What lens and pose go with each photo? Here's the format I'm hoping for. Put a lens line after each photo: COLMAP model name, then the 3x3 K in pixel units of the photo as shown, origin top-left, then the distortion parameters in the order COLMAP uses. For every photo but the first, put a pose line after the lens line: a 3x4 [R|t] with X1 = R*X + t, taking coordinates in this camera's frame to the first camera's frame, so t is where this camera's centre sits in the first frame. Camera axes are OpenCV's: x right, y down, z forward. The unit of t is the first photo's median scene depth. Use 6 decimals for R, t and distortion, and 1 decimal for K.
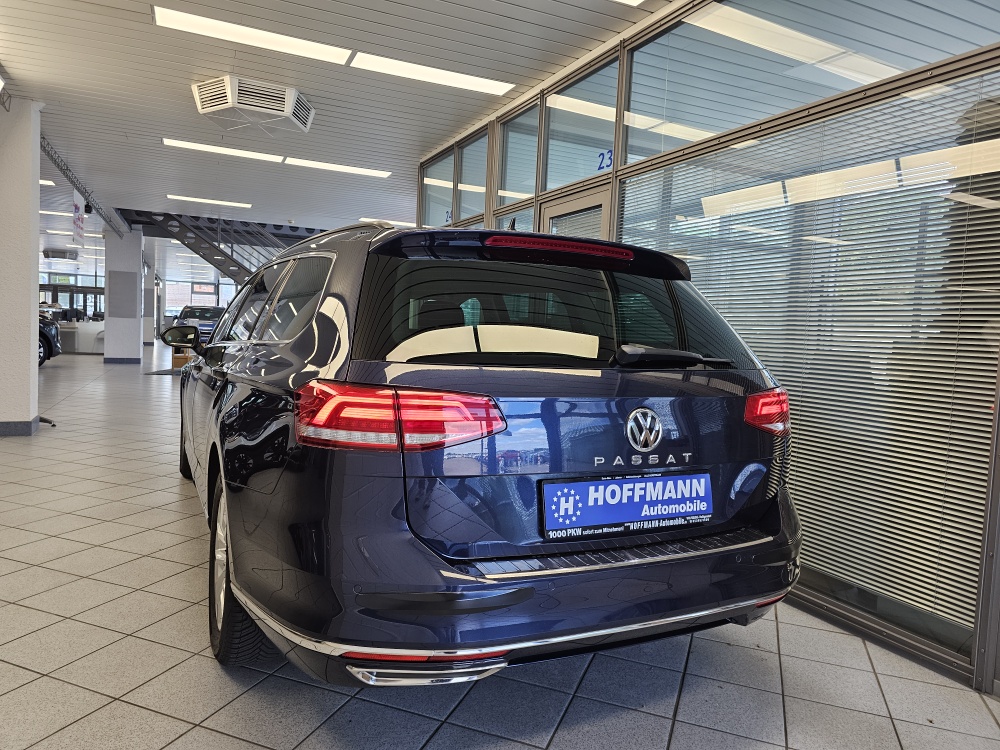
lens RADIAL K [[687.2, 0, 501.8], [0, 687.2, 370.5], [0, 0, 1]] dist [0.051238, -0.062175]
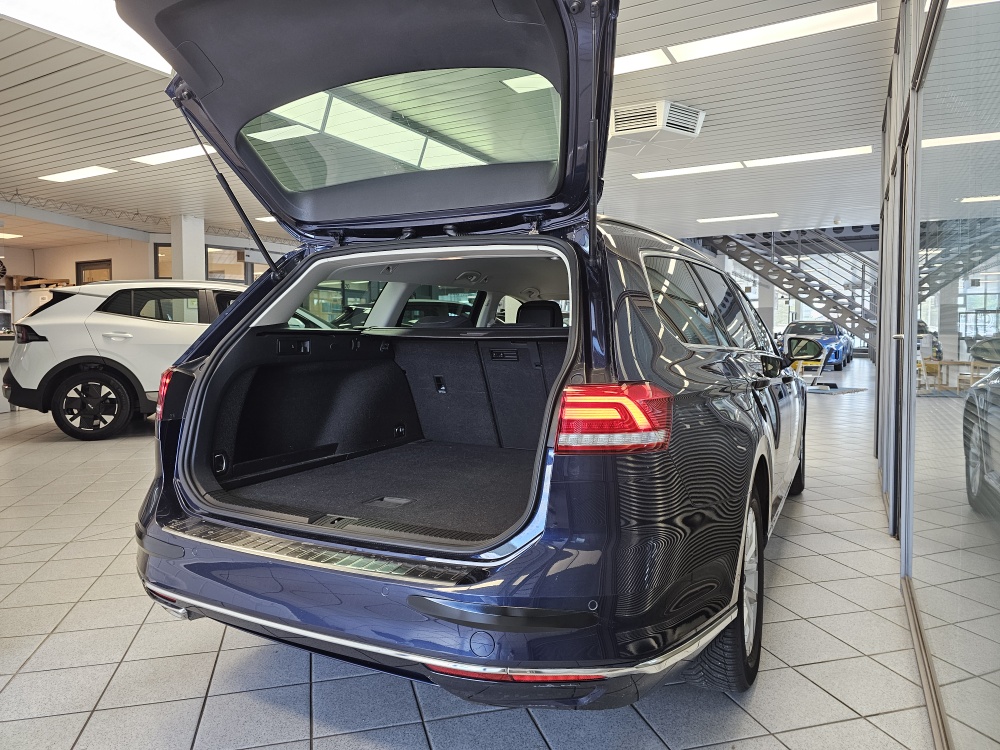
lens RADIAL K [[687.2, 0, 494.7], [0, 687.2, 377.4], [0, 0, 1]] dist [0.051238, -0.062175]
pose [[0.591872, -0.000088, -0.806032, 0.364613], [-0.012972, 0.999869, -0.009634, 0.009754], [0.805928, 0.016159, 0.591793, 0.211163]]
